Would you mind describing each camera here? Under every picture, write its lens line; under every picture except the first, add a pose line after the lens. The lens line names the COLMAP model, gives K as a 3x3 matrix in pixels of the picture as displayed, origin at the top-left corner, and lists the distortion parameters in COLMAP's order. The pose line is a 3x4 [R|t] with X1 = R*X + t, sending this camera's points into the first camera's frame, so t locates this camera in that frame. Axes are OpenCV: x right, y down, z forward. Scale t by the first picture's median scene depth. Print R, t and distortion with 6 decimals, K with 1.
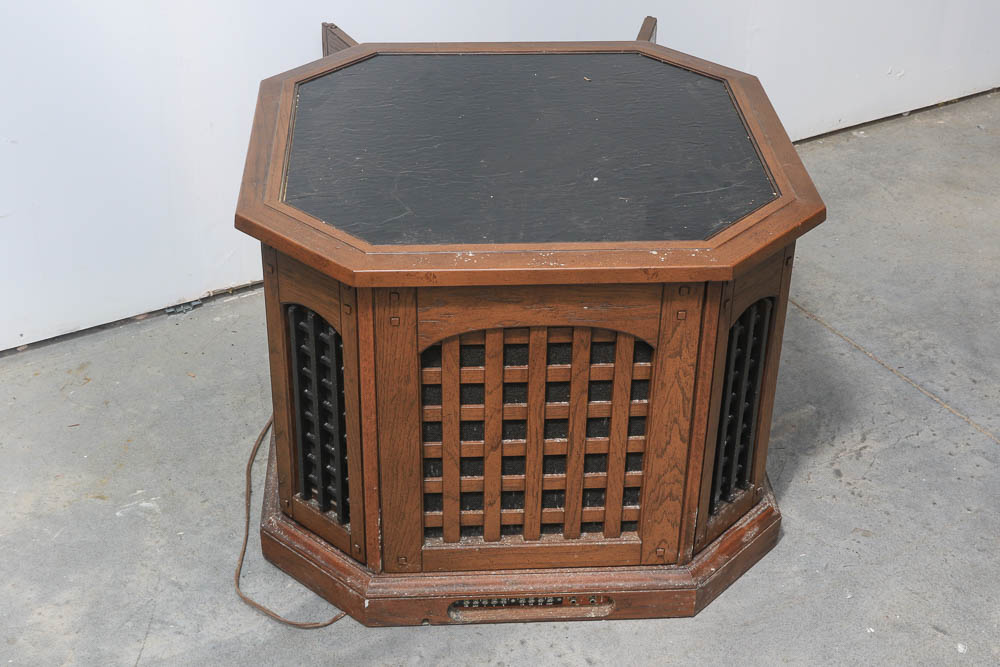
lens RADIAL K [[1528.0, 0, 500.0], [0, 1528.0, 333.5], [0, 0, 1]] dist [-0.010813, -0.023443]
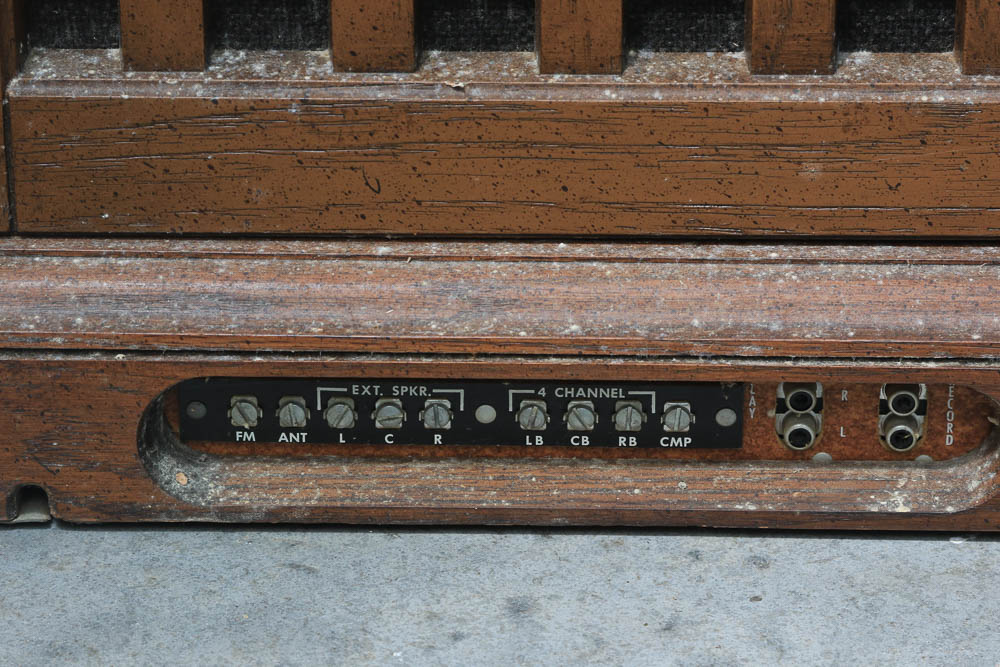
lens RADIAL K [[4572.0, 0, 500.0], [0, 4572.0, 333.5], [0, 0, 1]] dist [0.456876, 4.186291]
pose [[0.995918, 0.023526, -0.087143, 0.061127], [-0.030586, 0.996278, -0.080588, 0.212972], [0.084923, 0.082925, 0.992931, 0.425673]]
